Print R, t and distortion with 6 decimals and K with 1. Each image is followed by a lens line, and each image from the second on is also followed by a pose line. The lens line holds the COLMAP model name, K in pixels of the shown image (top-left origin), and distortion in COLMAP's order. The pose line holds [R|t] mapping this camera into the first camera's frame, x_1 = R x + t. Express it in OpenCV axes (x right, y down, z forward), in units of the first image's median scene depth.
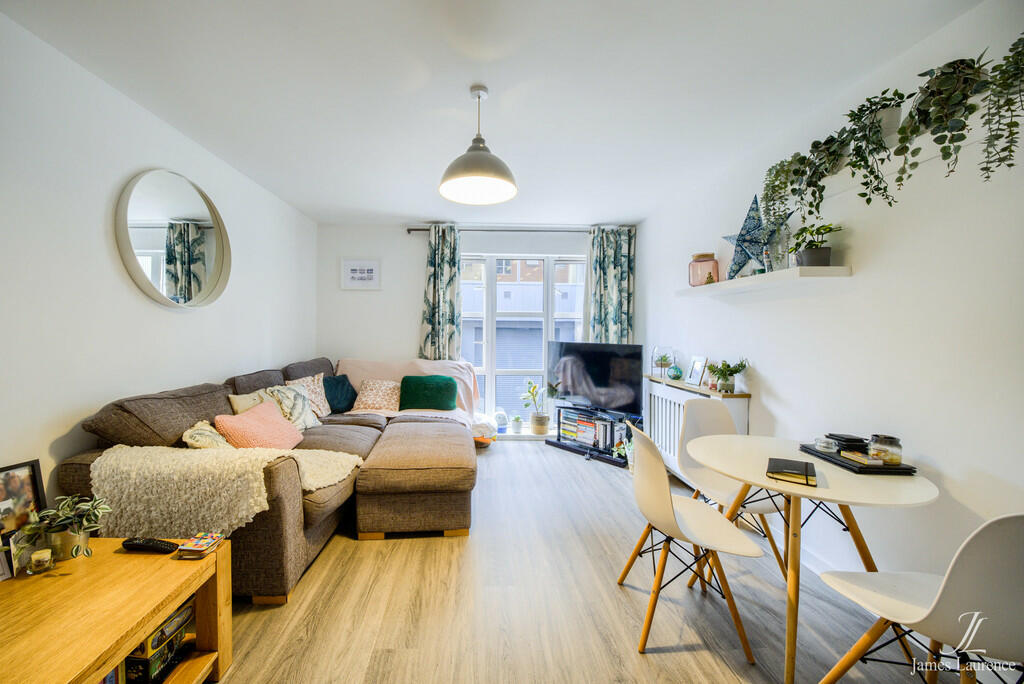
lens RADIAL K [[363.5, 0, 509.9], [0, 363.5, 322.0], [0, 0, 1]] dist [-0.022784, 0.003688]
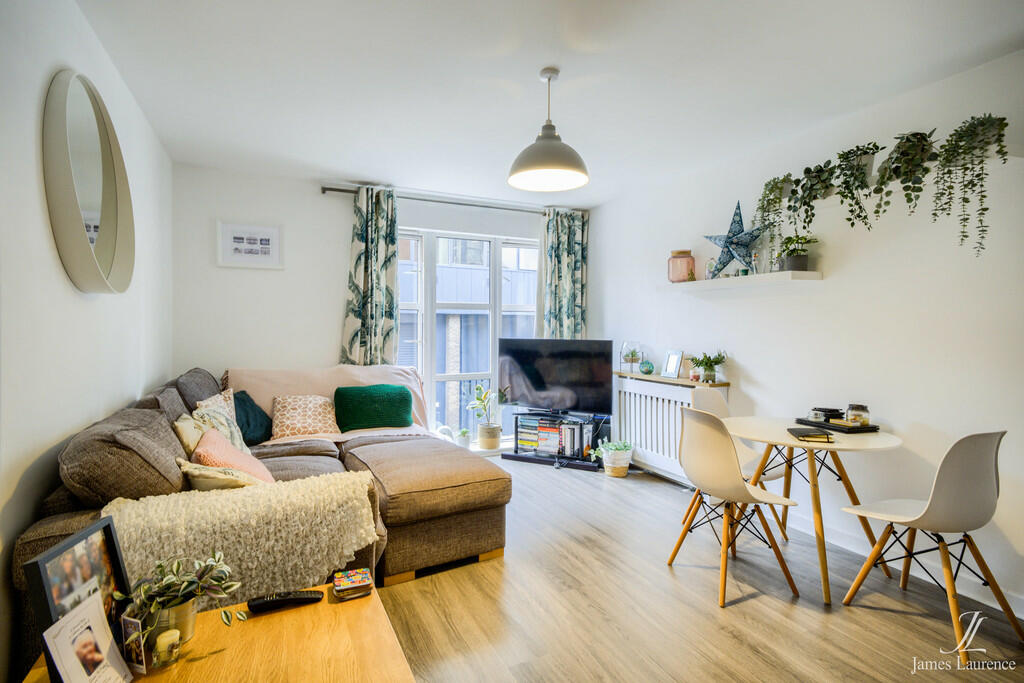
lens RADIAL K [[498.8, 0, 512.7], [0, 498.8, 317.6], [0, 0, 1]] dist [0.055144, 0.000332]
pose [[0.914069, 0.001953, 0.405554, -0.428173], [-0.004311, 0.999979, 0.004902, -0.001479], [-0.405536, -0.006230, 0.914058, -0.101611]]
